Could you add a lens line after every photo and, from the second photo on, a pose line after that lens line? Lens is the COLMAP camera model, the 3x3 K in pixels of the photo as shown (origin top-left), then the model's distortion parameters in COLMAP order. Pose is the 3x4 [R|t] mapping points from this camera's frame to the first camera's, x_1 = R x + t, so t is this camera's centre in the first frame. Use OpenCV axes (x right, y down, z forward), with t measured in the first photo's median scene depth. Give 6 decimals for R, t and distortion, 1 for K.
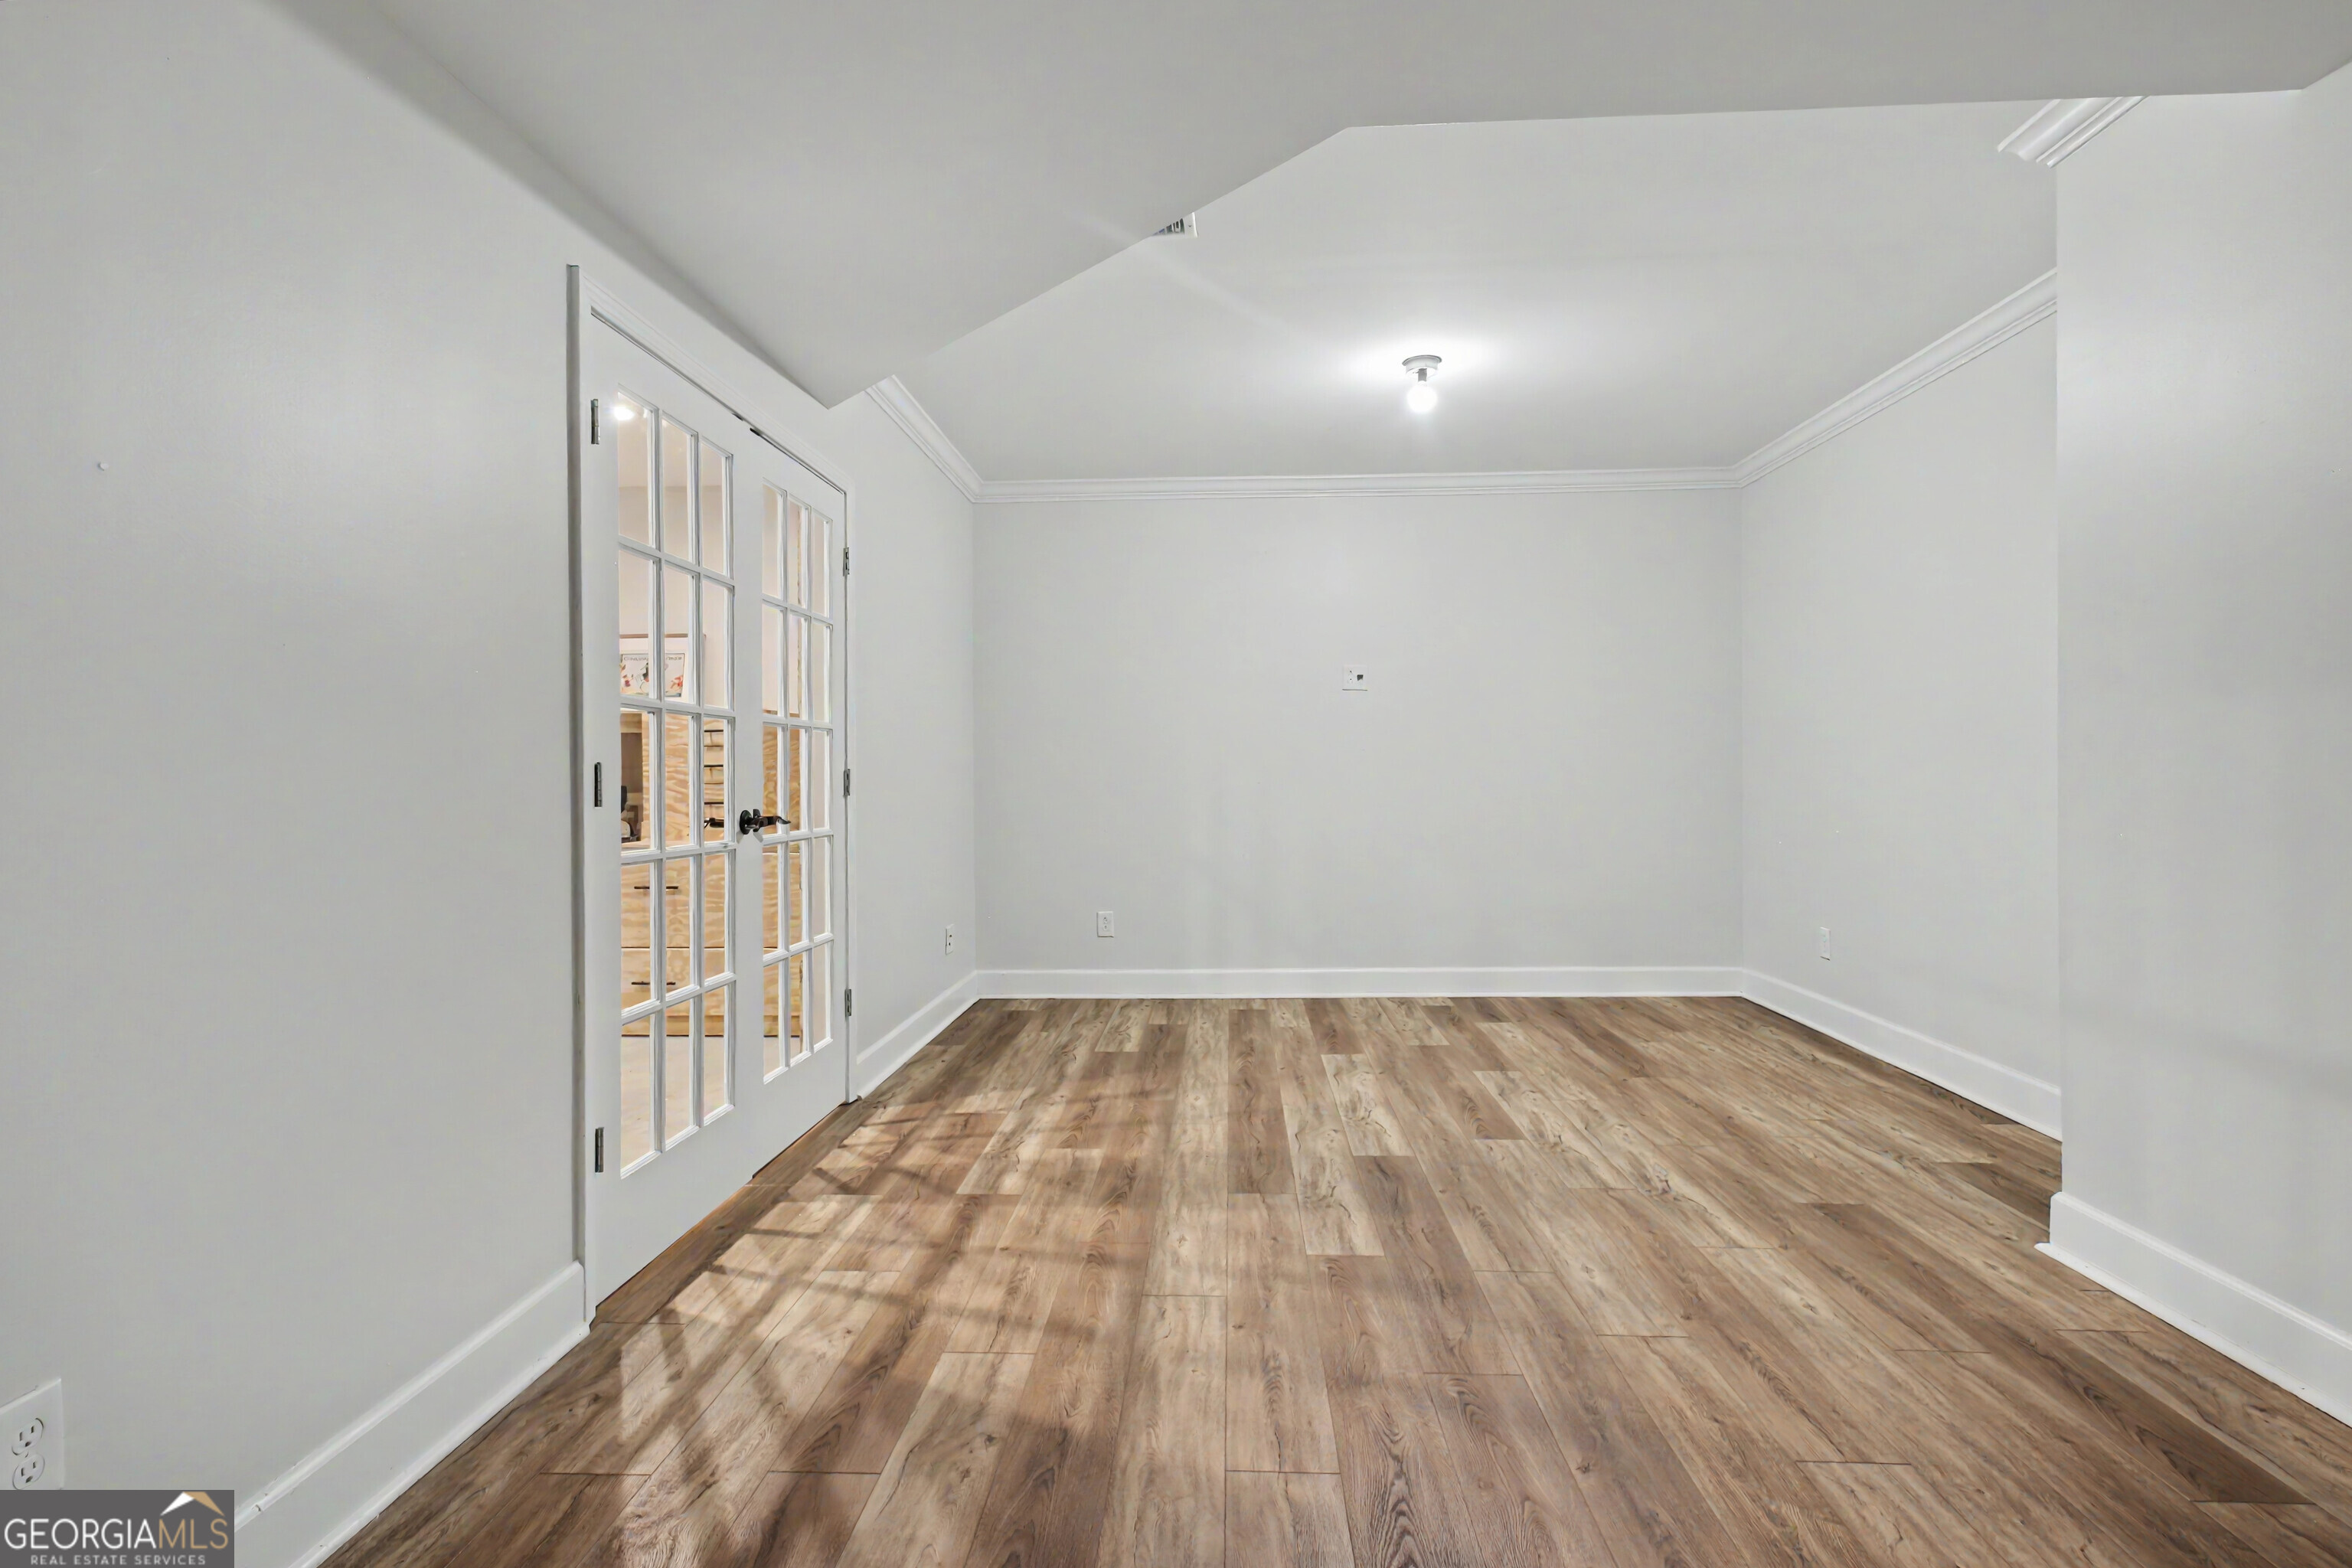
lens RADIAL K [[1118.8, 0, 1177.0], [0, 1118.8, 781.1], [0, 0, 1]] dist [0.003242, -0.002240]
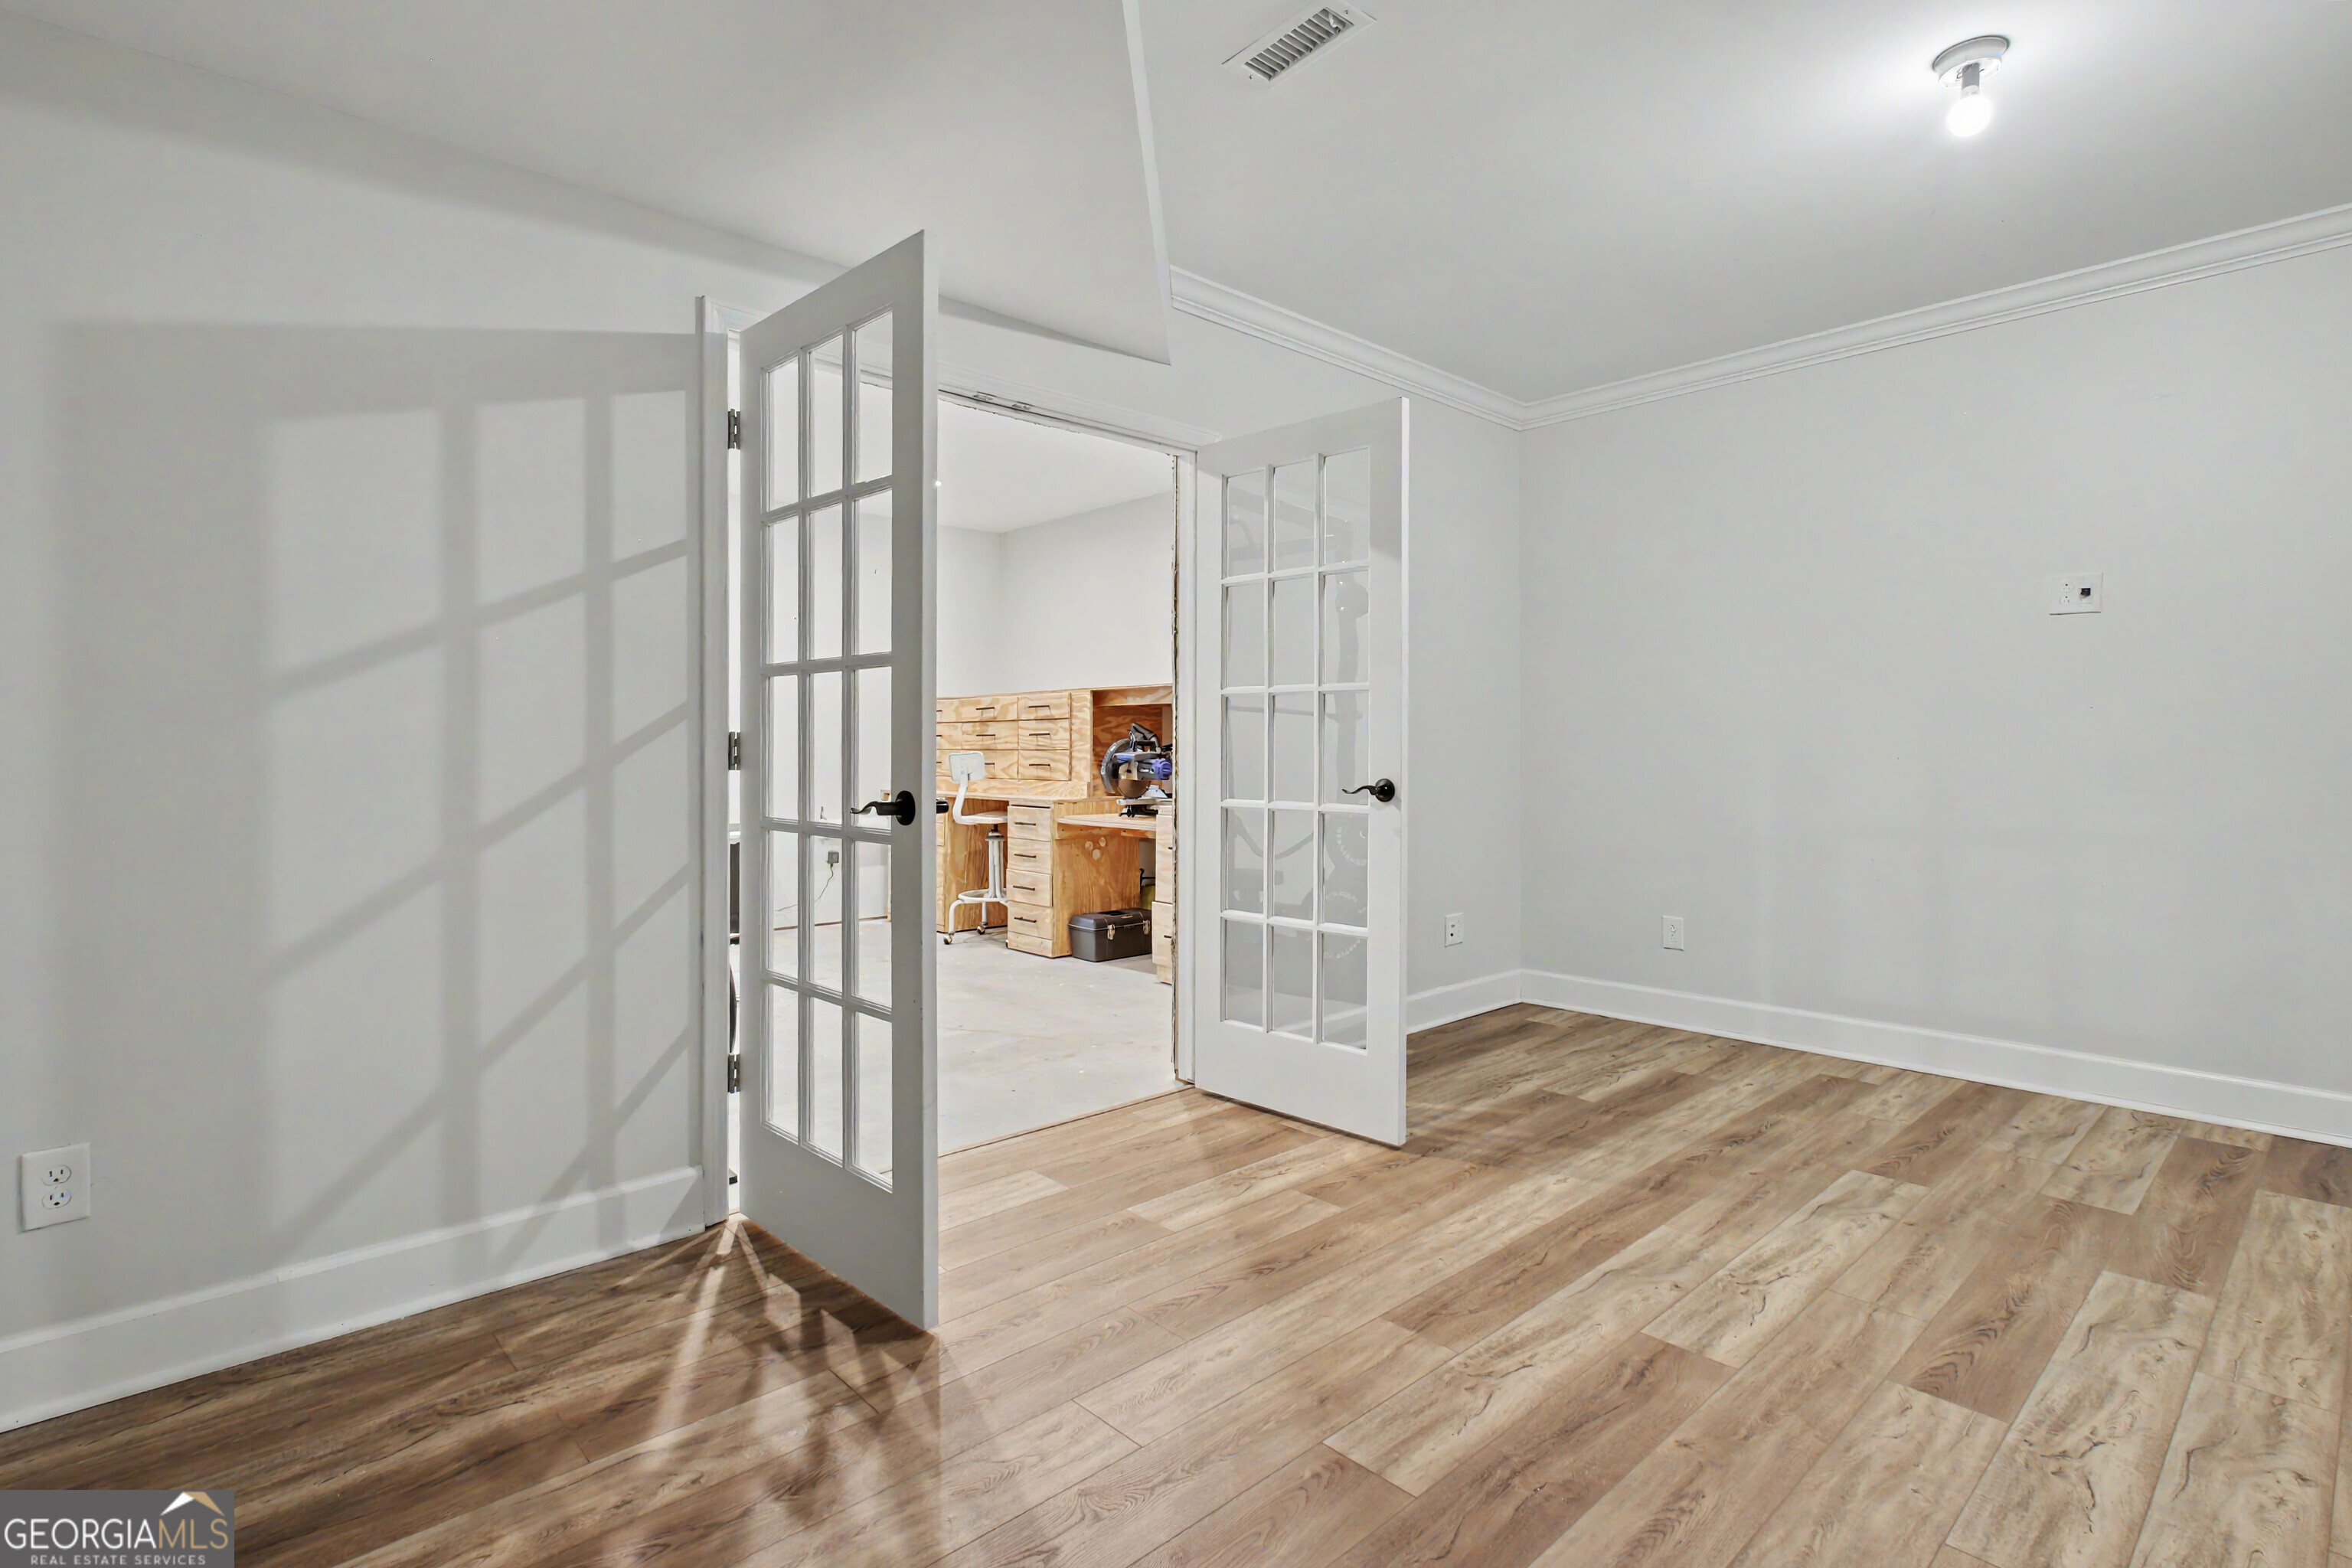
lens RADIAL K [[1118.8, 0, 1196.9], [0, 1118.8, 765.4], [0, 0, 1]] dist [0.003242, -0.002240]
pose [[0.721797, 0.020469, -0.691802, 0.539481], [-0.008126, 0.999744, 0.021102, -0.010936], [0.692057, -0.009610, 0.721779, 0.455008]]
